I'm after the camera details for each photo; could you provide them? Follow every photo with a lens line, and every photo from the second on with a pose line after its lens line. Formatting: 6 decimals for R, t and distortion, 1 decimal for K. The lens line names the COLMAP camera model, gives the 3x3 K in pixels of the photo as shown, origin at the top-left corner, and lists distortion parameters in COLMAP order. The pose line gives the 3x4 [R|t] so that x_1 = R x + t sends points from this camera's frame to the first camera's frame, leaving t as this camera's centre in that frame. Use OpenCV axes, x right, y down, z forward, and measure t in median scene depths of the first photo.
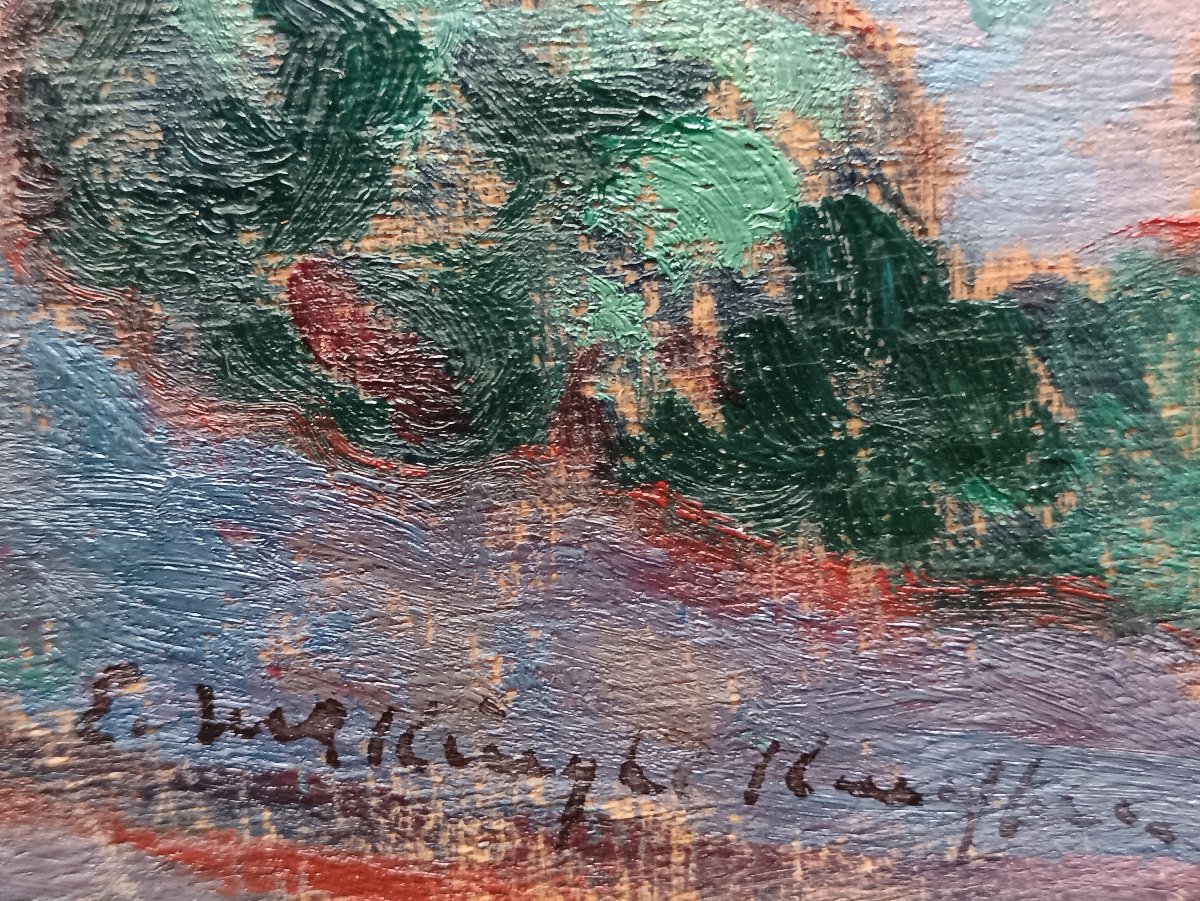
lens RADIAL K [[1889.6, 0, 599.9], [0, 1889.6, 450.8], [0, 0, 1]] dist [-0.023567, 0.000000]
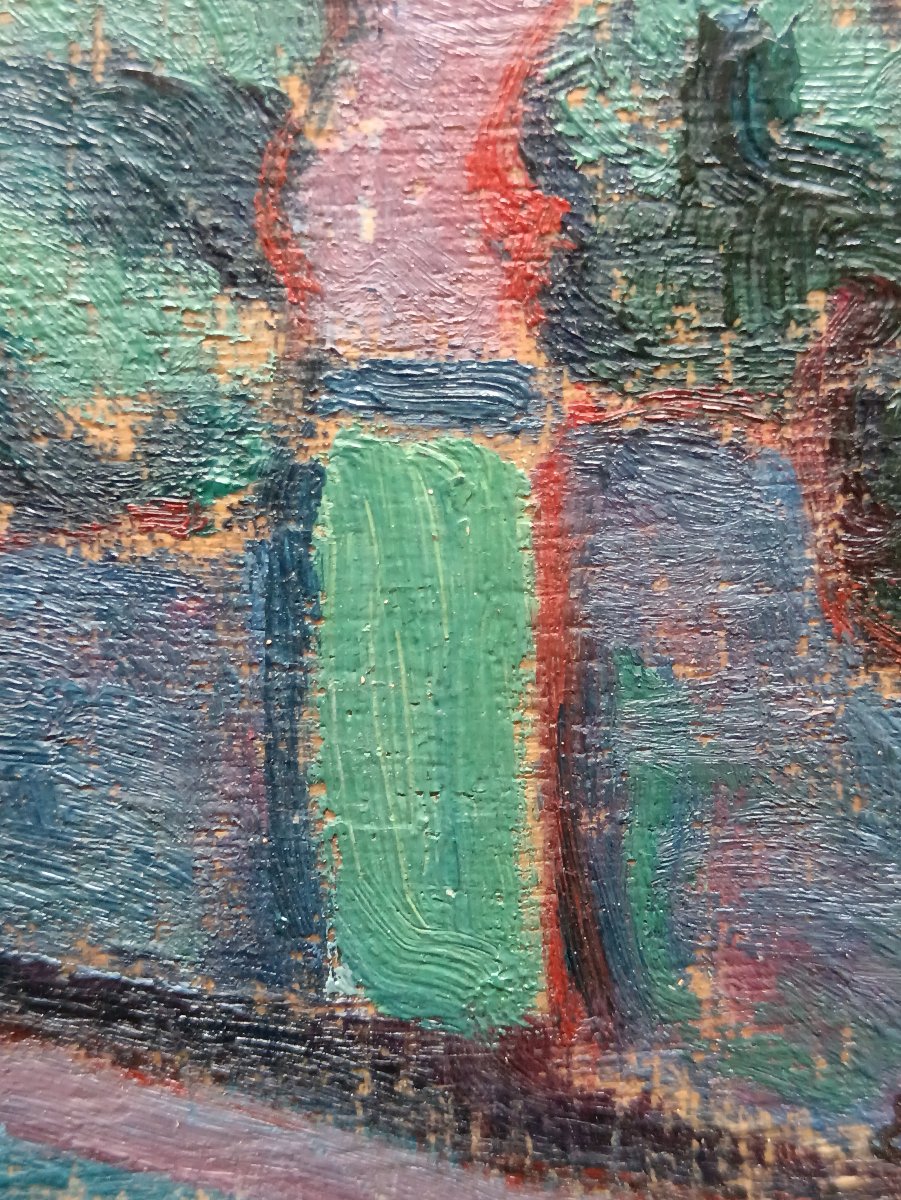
lens RADIAL K [[1889.6, 0, 450.6], [0, 1889.6, 599.8], [0, 0, 1]] dist [-0.023567, 0.000000]
pose [[0.995555, 0.025780, 0.090584, -0.559729], [-0.034024, 0.995300, 0.090671, -0.178791], [-0.087820, -0.093350, 0.991753, 0.171362]]
